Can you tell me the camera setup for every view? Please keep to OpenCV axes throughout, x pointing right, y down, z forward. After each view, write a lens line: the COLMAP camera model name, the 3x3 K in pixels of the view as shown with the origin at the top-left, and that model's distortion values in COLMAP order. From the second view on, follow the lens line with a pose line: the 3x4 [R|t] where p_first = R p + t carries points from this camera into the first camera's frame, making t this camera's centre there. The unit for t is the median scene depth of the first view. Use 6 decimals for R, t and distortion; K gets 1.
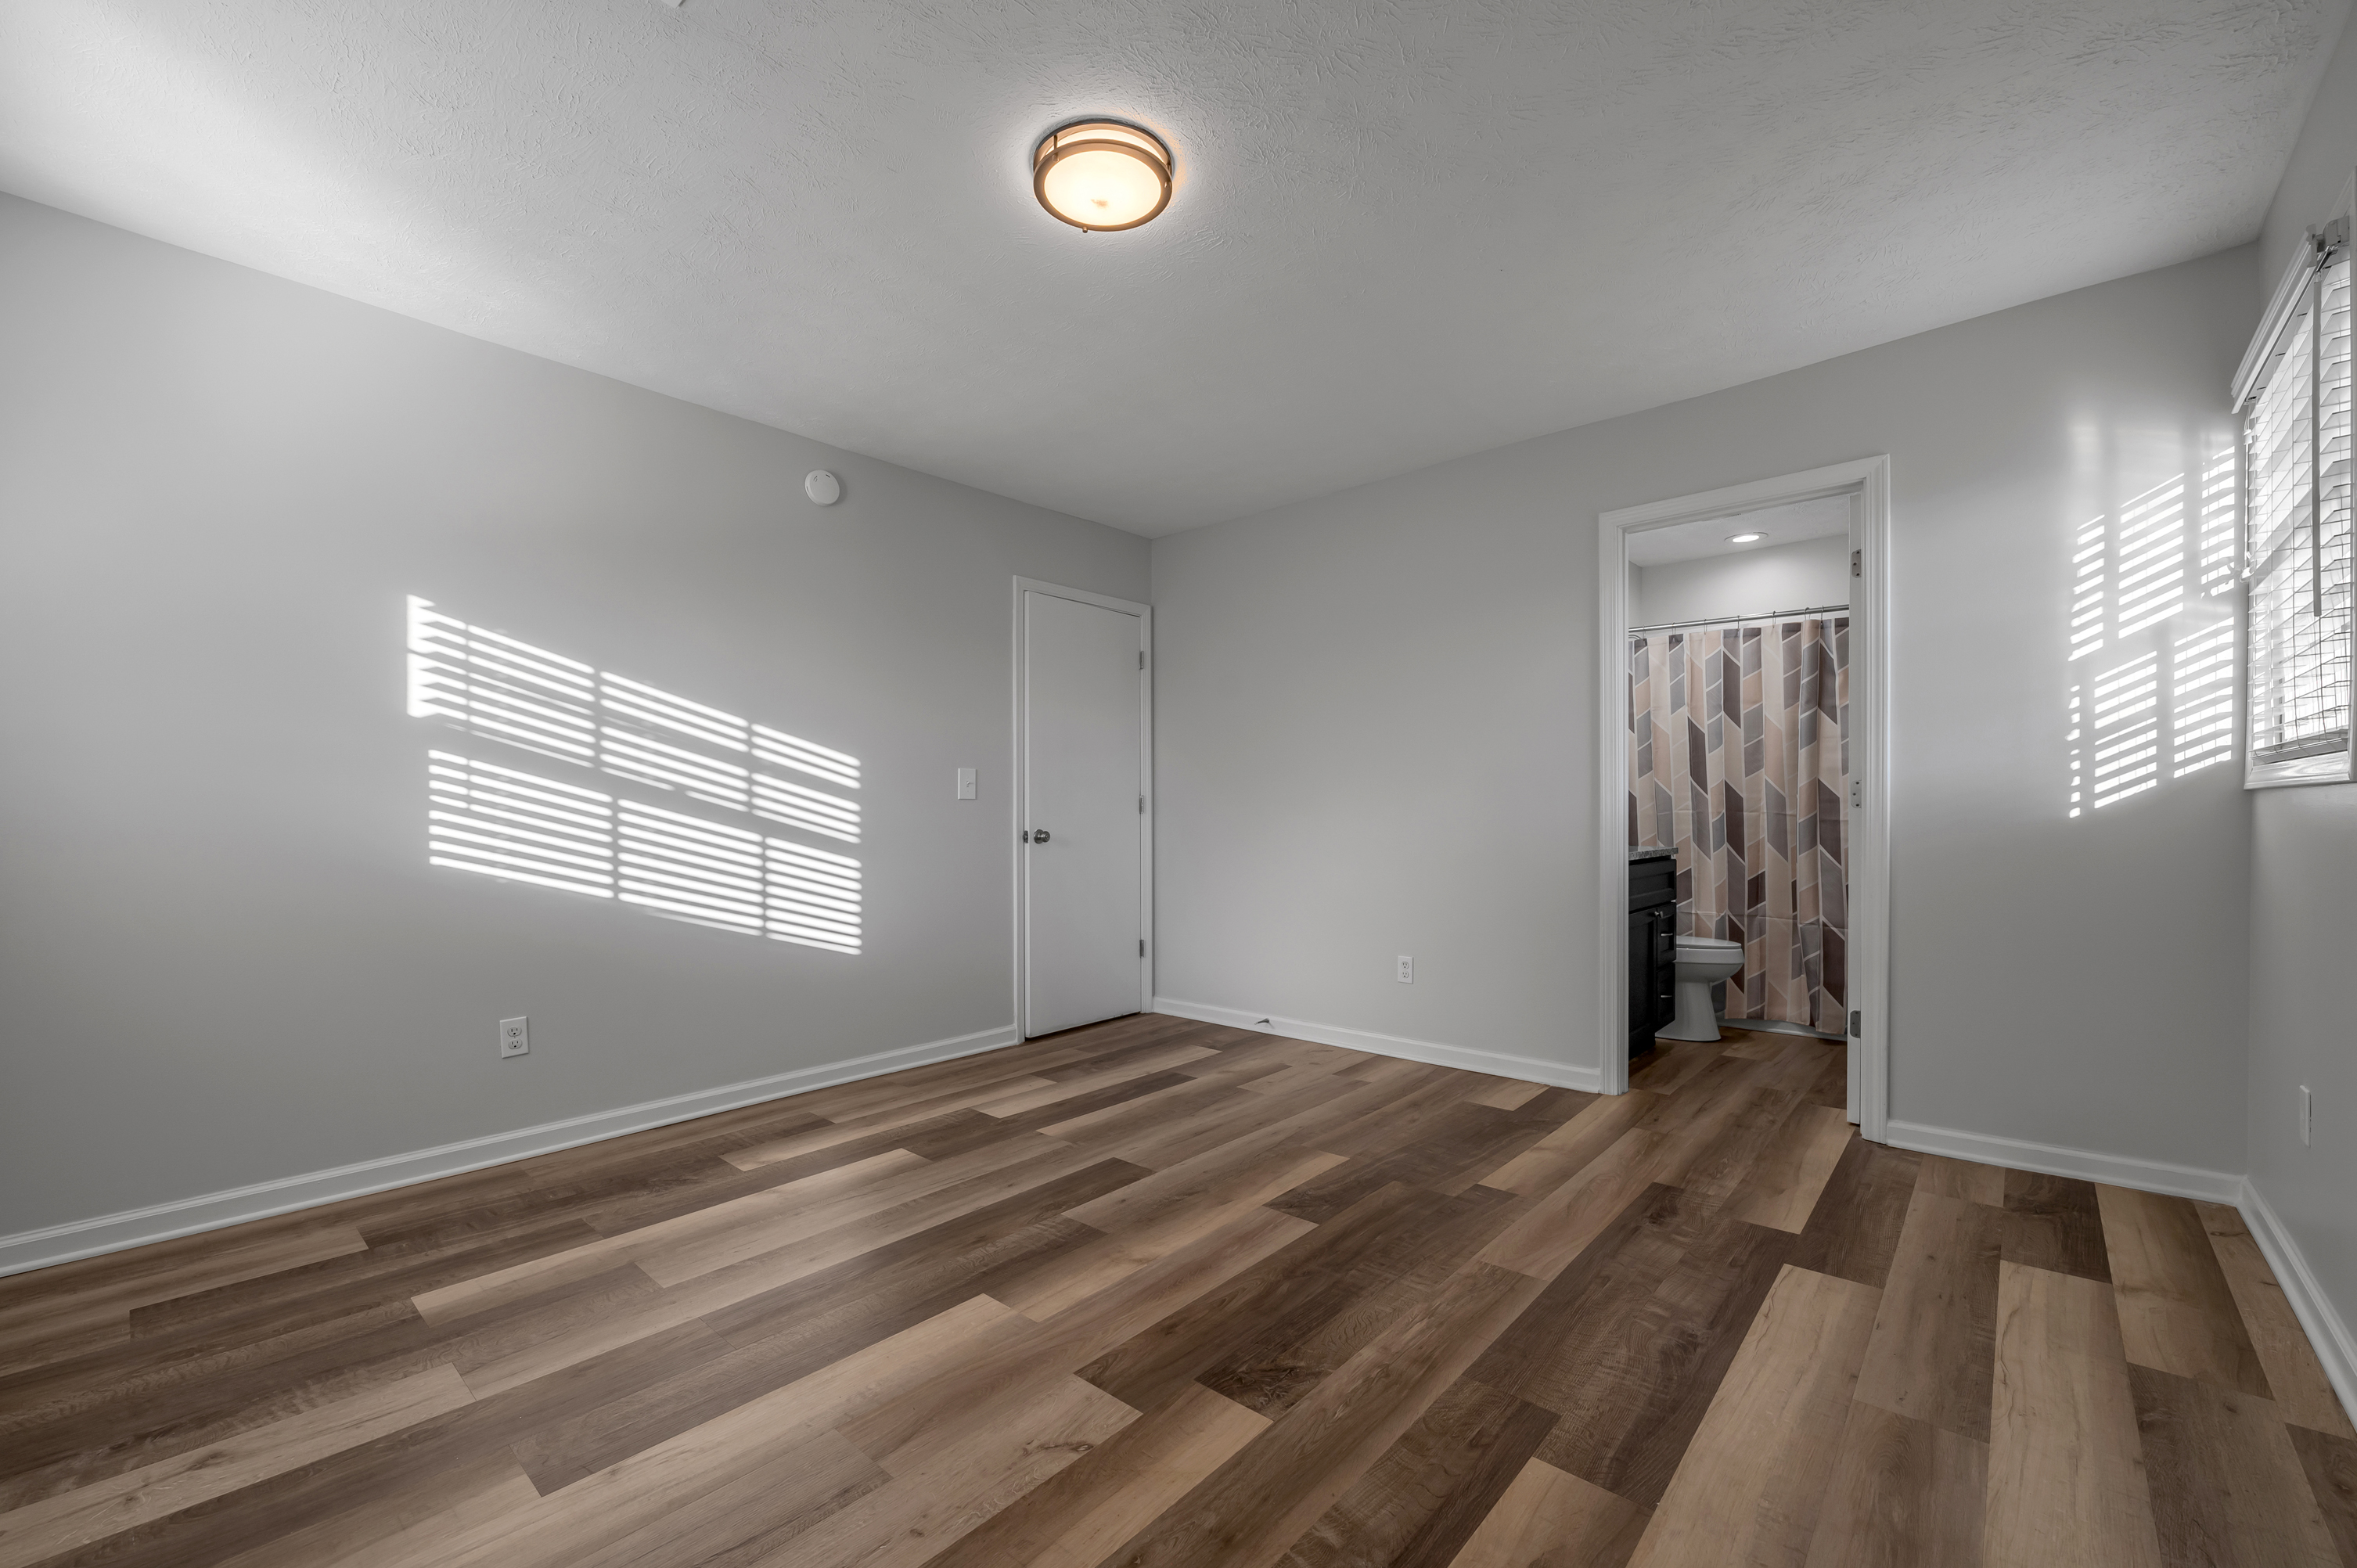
lens RADIAL K [[958.6, 0, 1179.6], [0, 958.6, 836.7], [0, 0, 1]] dist [-0.000228, 0.000041]
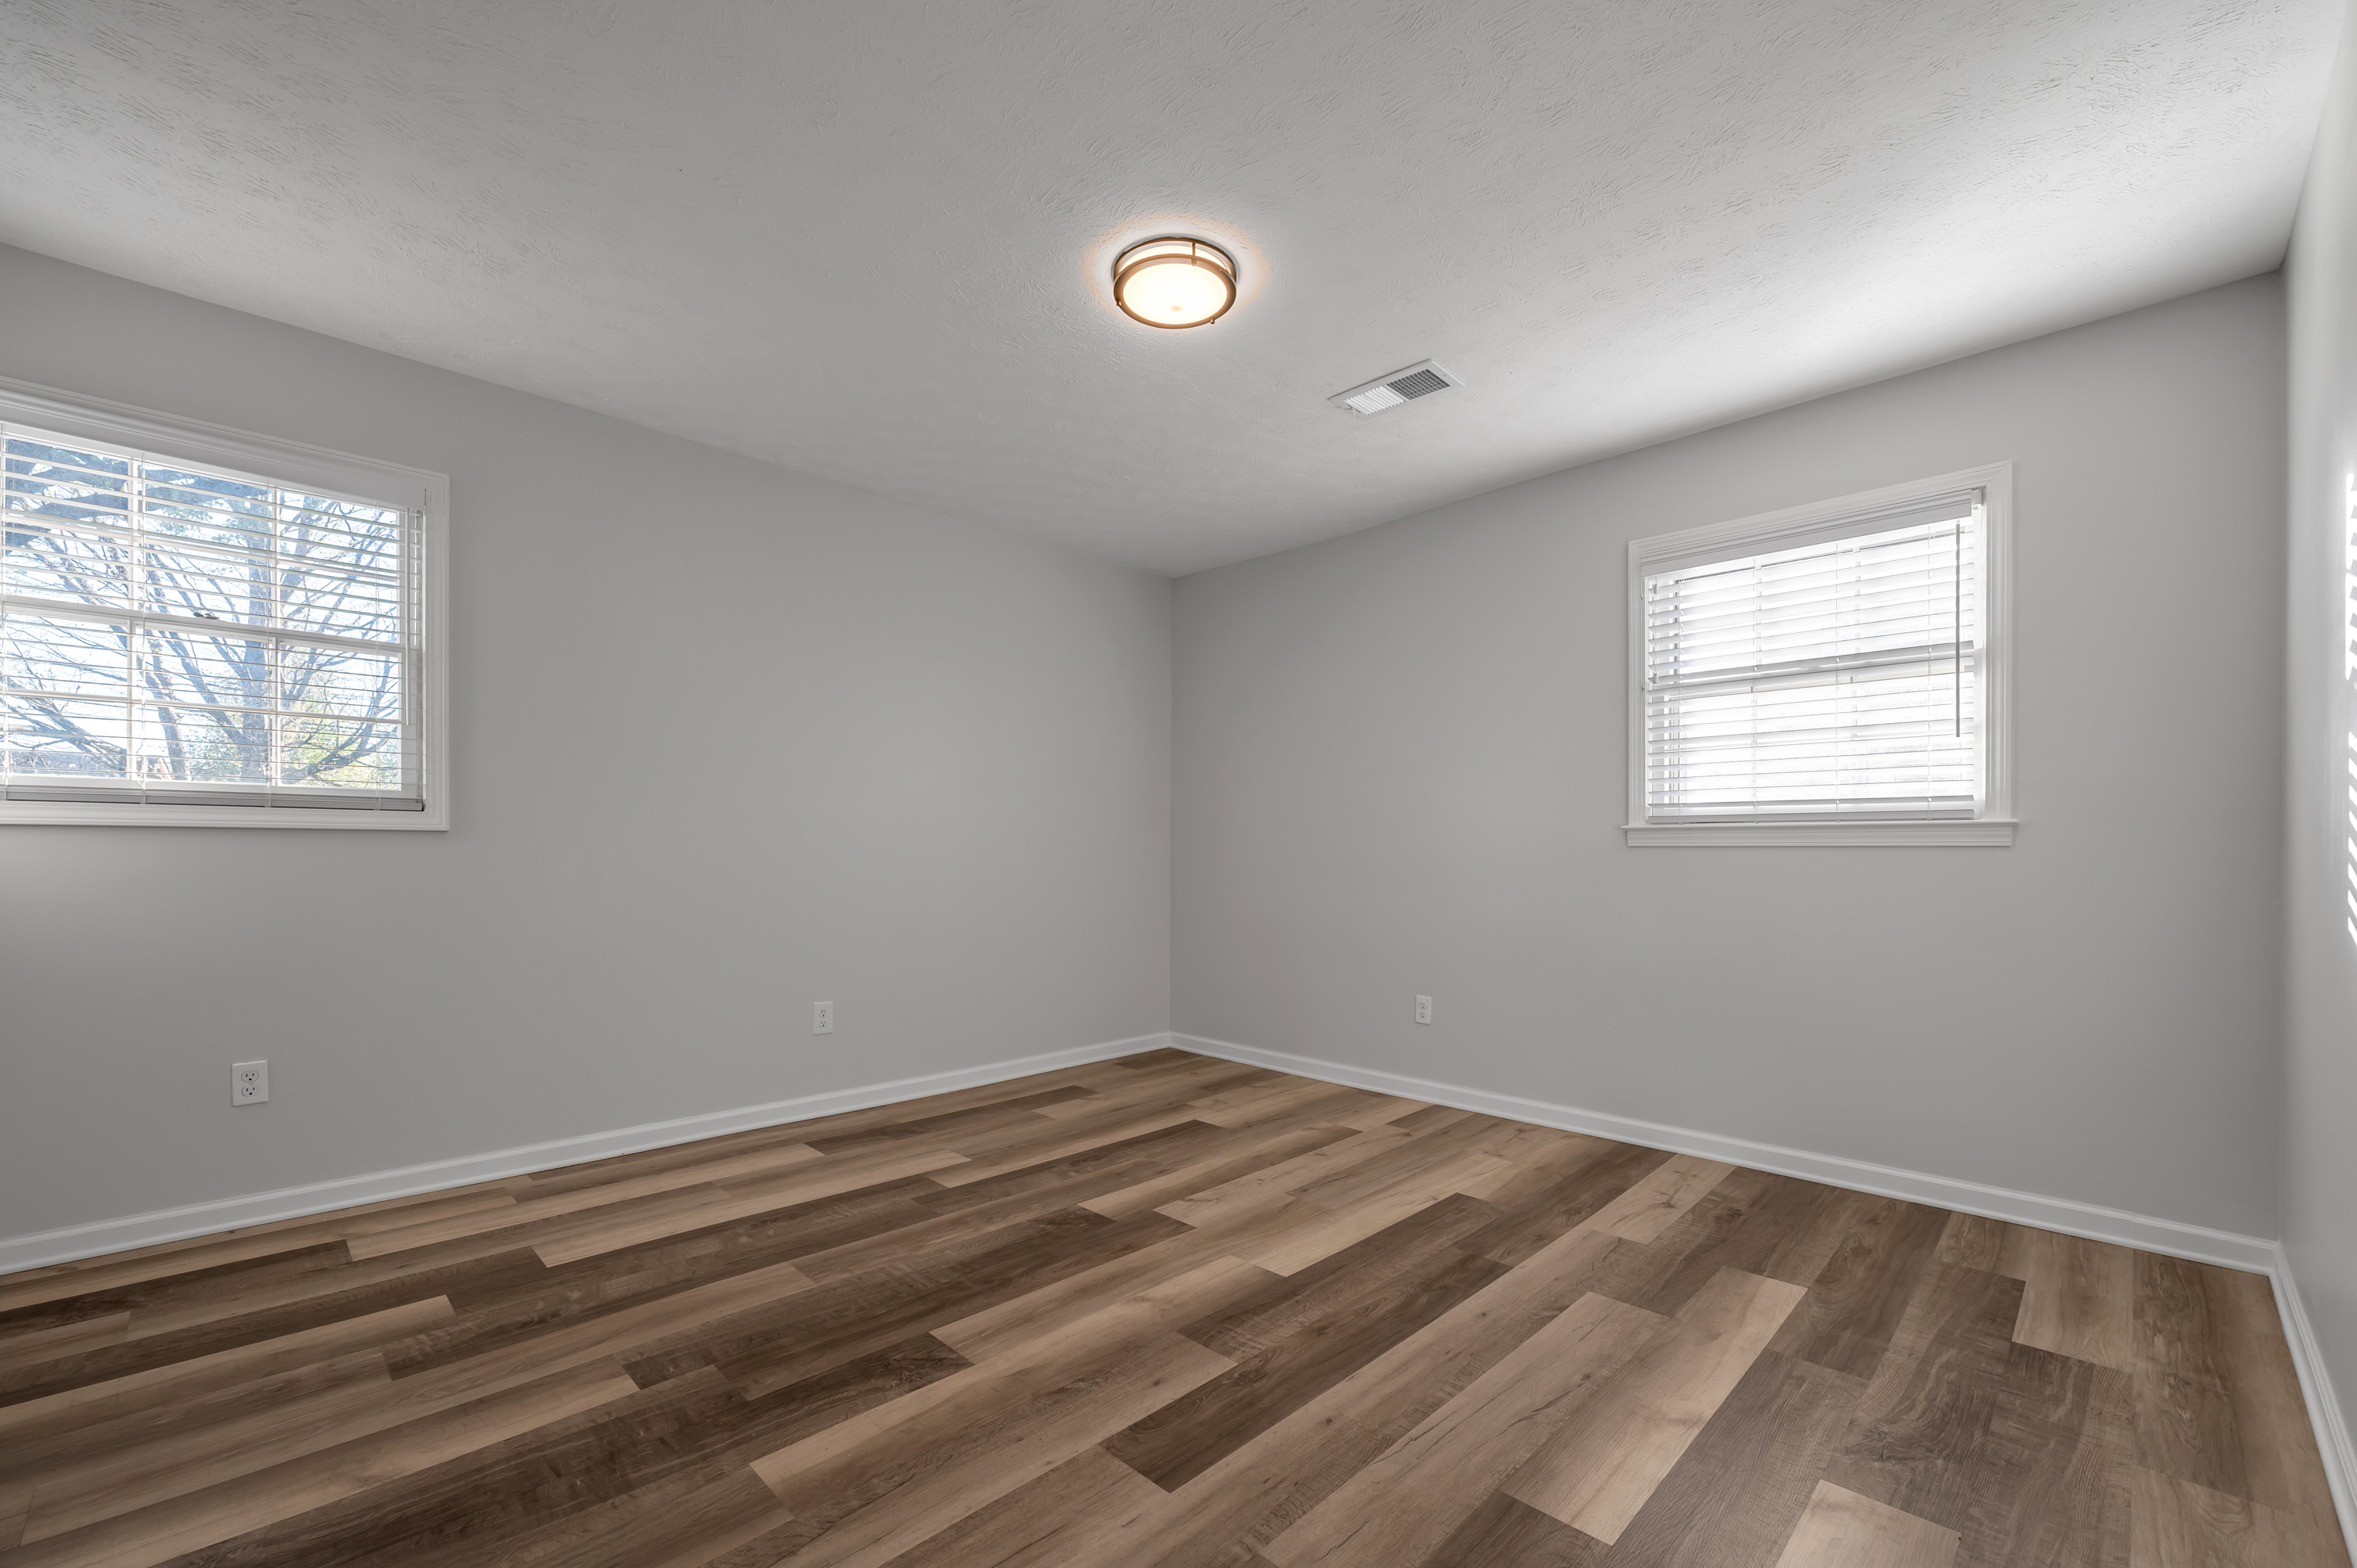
lens RADIAL K [[958.6, 0, 1179.6], [0, 958.6, 836.7], [0, 0, 1]] dist [-0.000228, 0.000041]
pose [[-0.998301, 0.001166, 0.058254, -0.138891], [0.001812, 0.999937, 0.011052, -0.048330], [-0.058238, 0.011139, -0.998241, 2.010623]]
